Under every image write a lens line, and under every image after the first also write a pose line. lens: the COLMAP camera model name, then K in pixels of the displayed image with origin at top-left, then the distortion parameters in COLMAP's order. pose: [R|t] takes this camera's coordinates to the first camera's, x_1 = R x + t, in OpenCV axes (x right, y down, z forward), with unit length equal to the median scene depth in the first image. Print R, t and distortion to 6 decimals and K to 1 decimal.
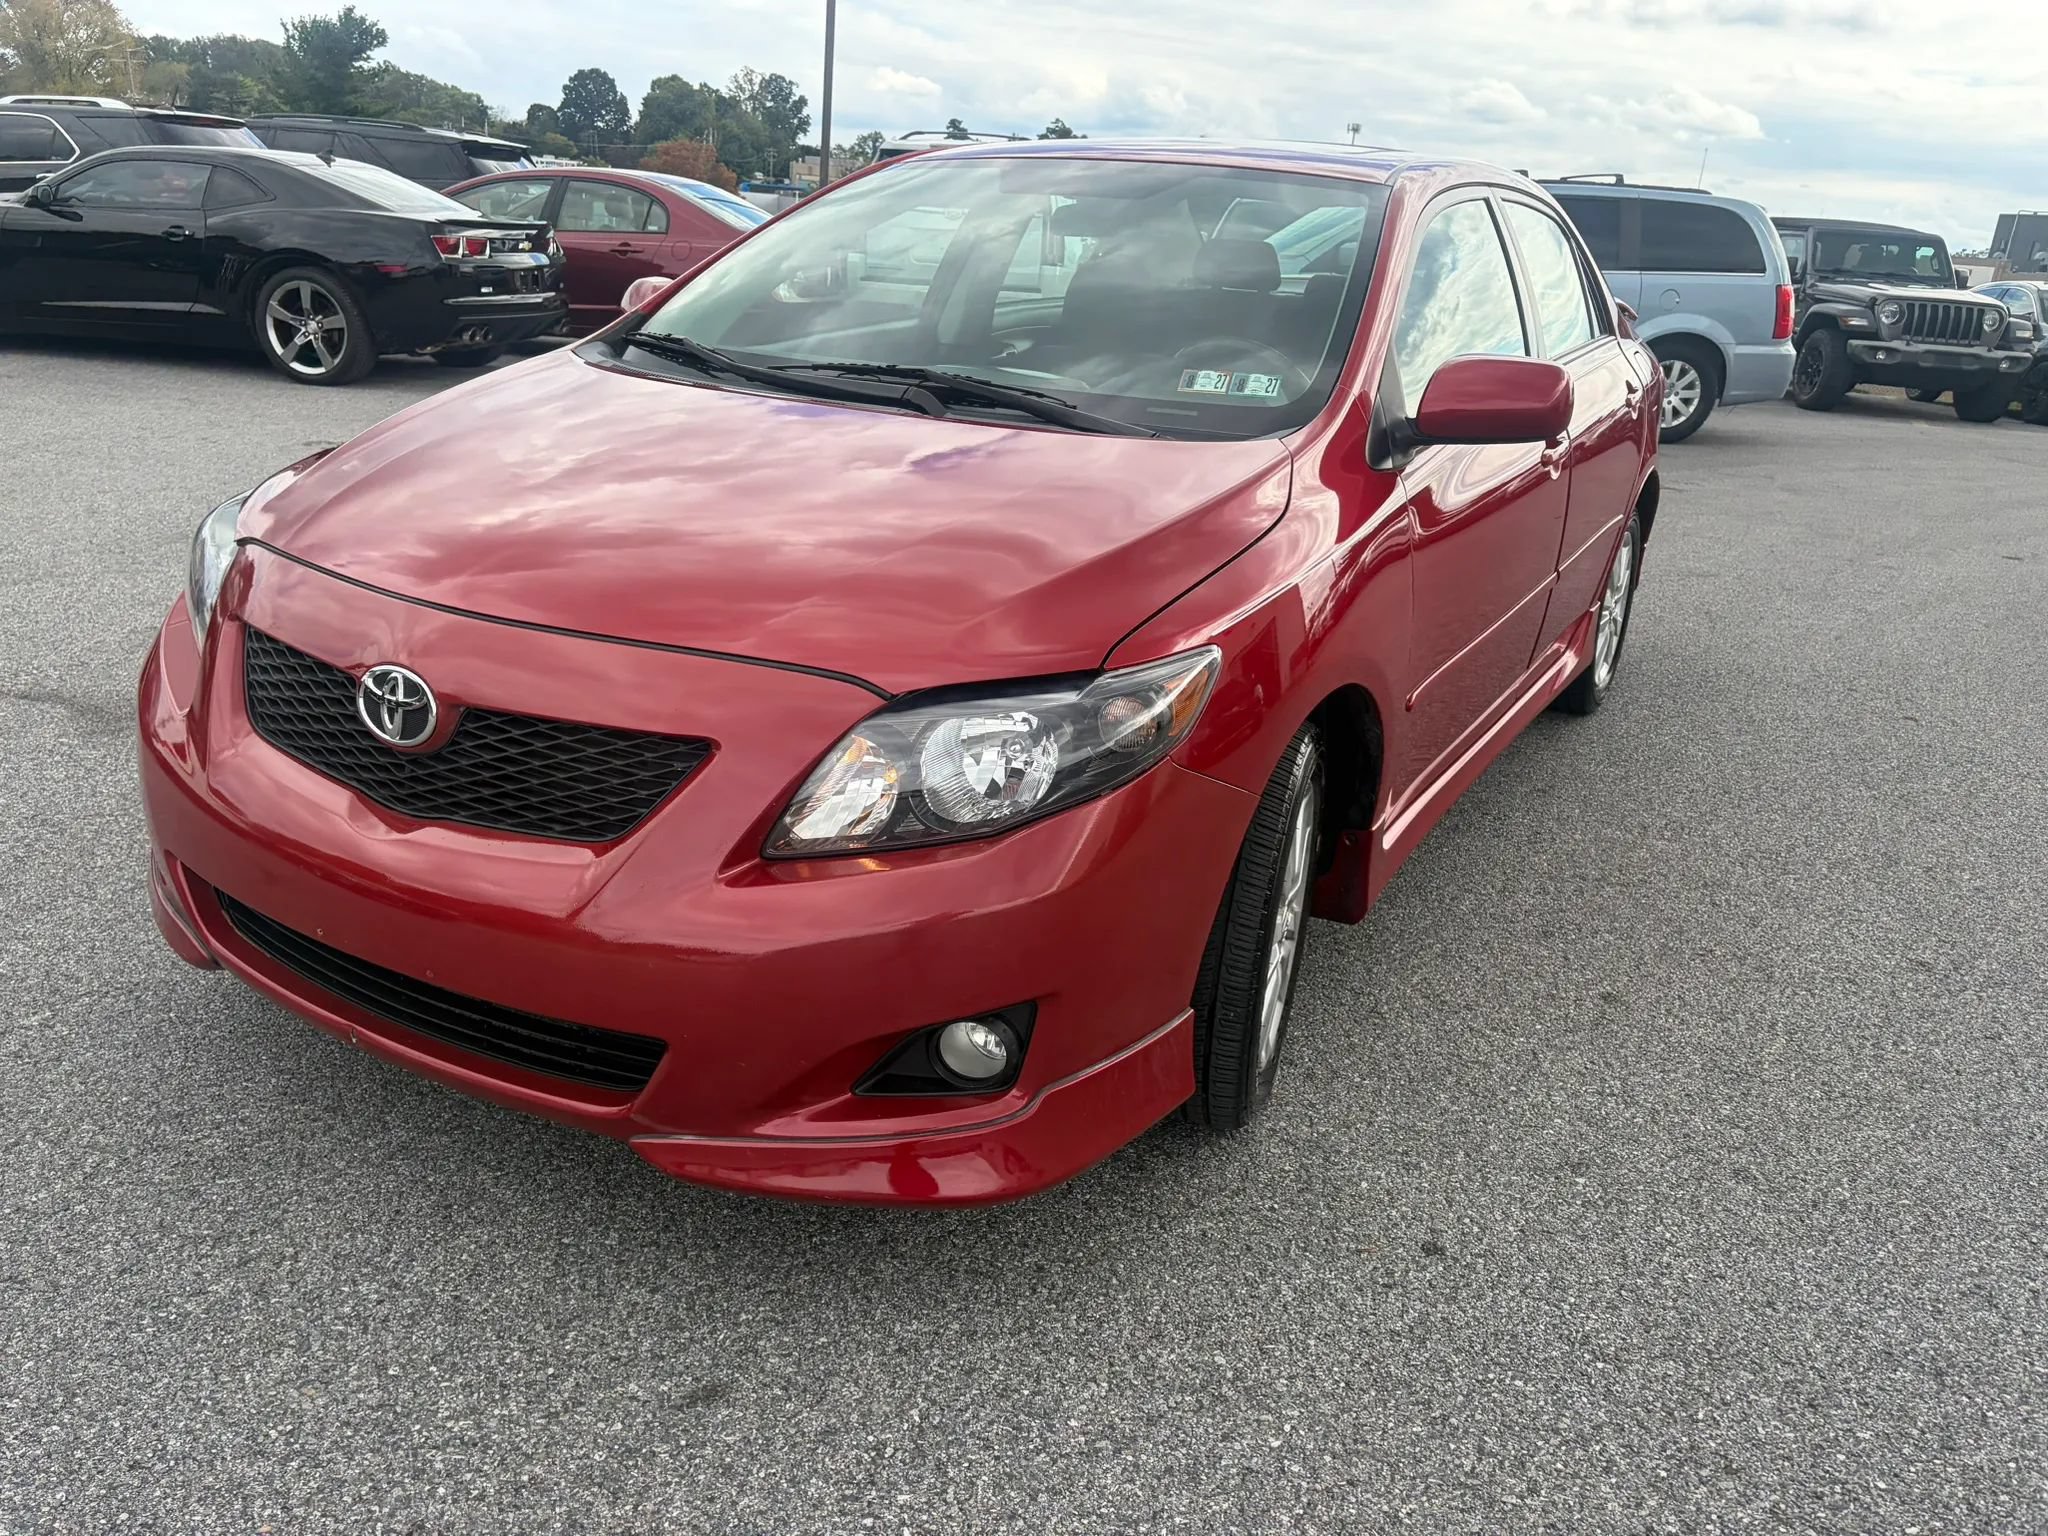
lens RADIAL K [[1543.6, 0, 1005.9], [0, 1543.6, 766.6], [0, 0, 1]] dist [0.058471, -0.063140]
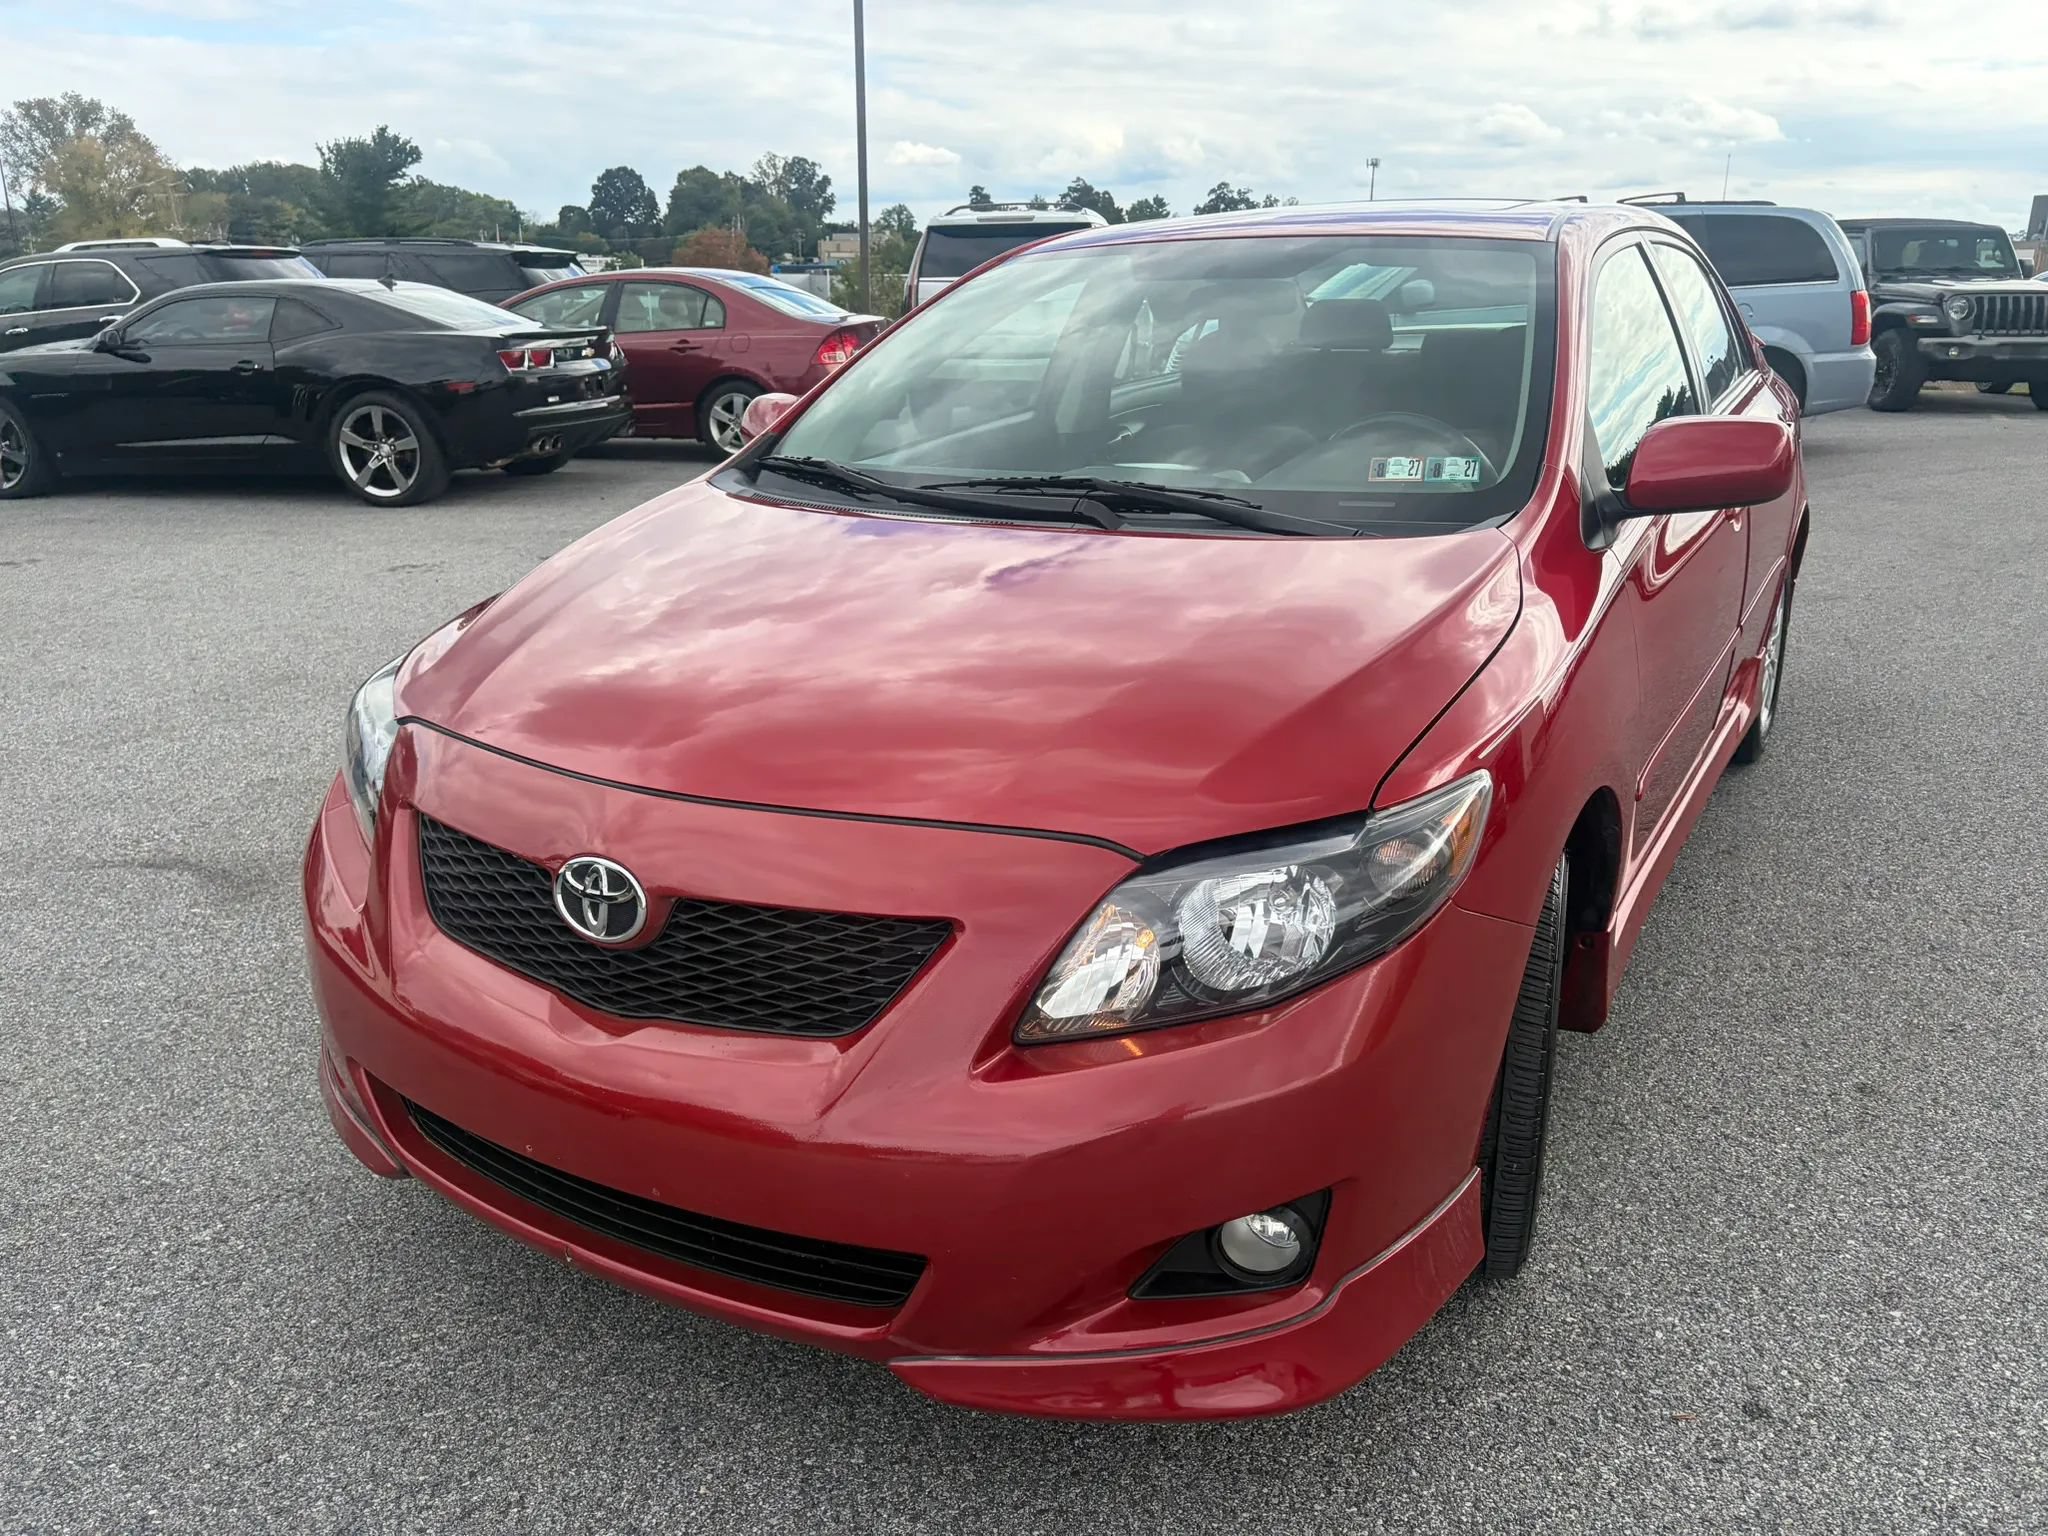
lens RADIAL K [[1543.6, 0, 1031.3], [0, 1543.6, 780.9], [0, 0, 1]] dist [0.058471, -0.063140]
pose [[0.997153, -0.071386, -0.024298, -0.090728], [0.070715, 0.997119, -0.027437, -0.055394], [0.026187, 0.025641, 0.999328, 0.068310]]
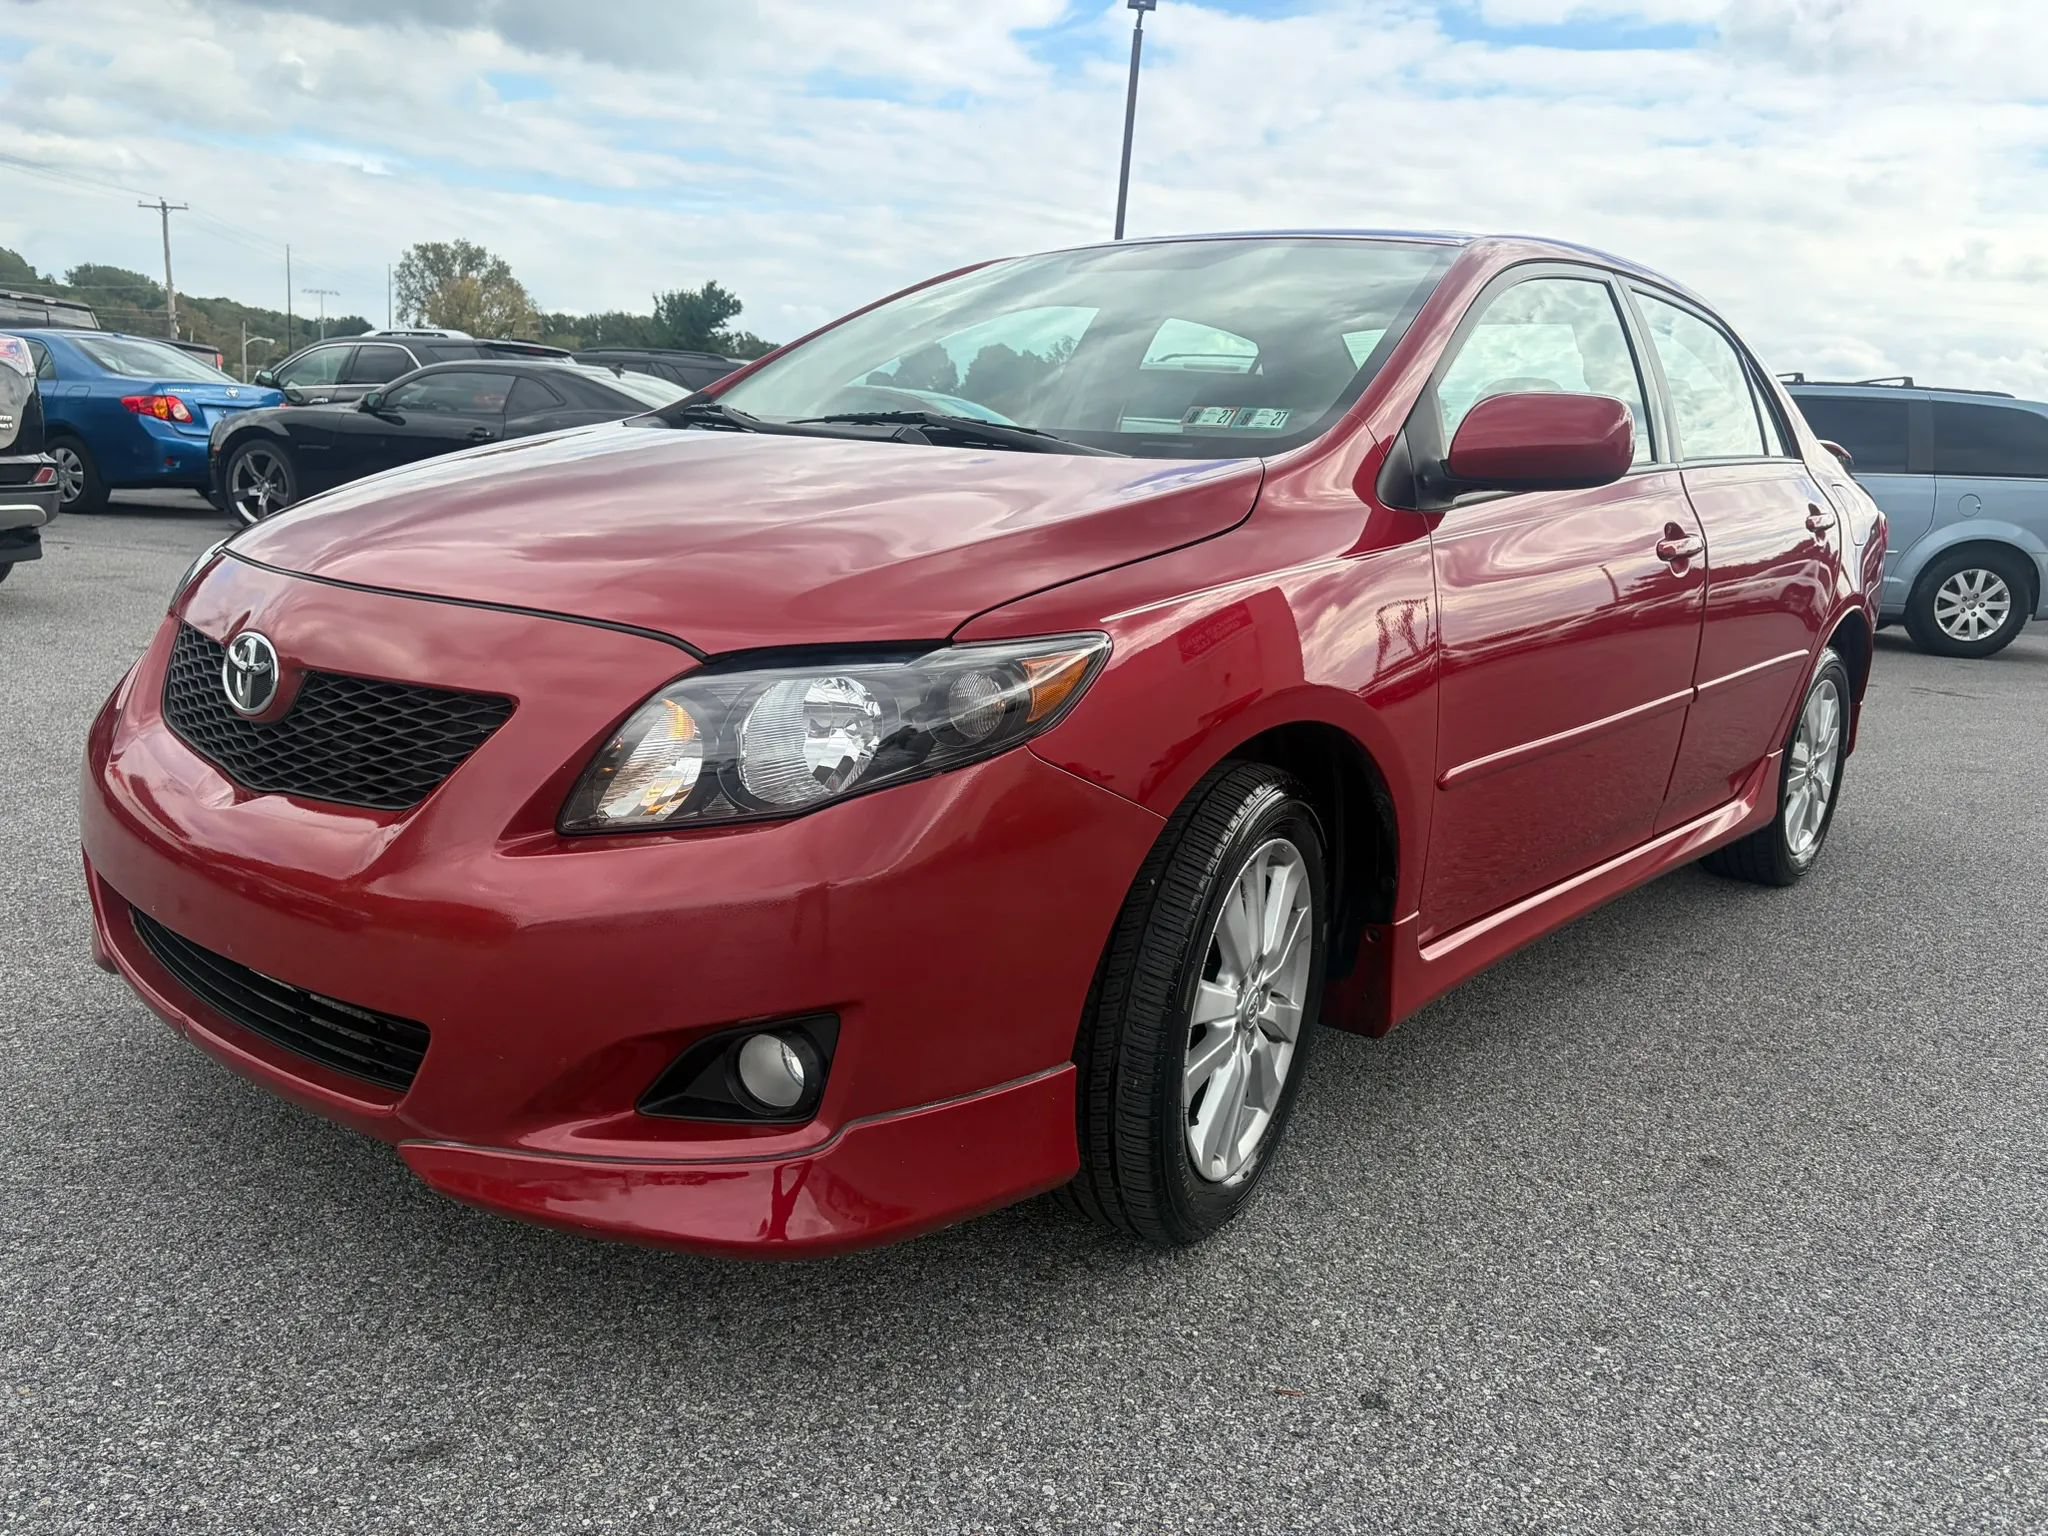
lens RADIAL K [[1543.6, 0, 1010.8], [0, 1543.6, 771.8], [0, 0, 1]] dist [0.058471, -0.063140]
pose [[0.982702, 0.037782, -0.181301, 0.209368], [-0.063640, 0.988245, -0.139002, 0.105364], [0.173919, 0.148136, 0.973554, 0.128169]]
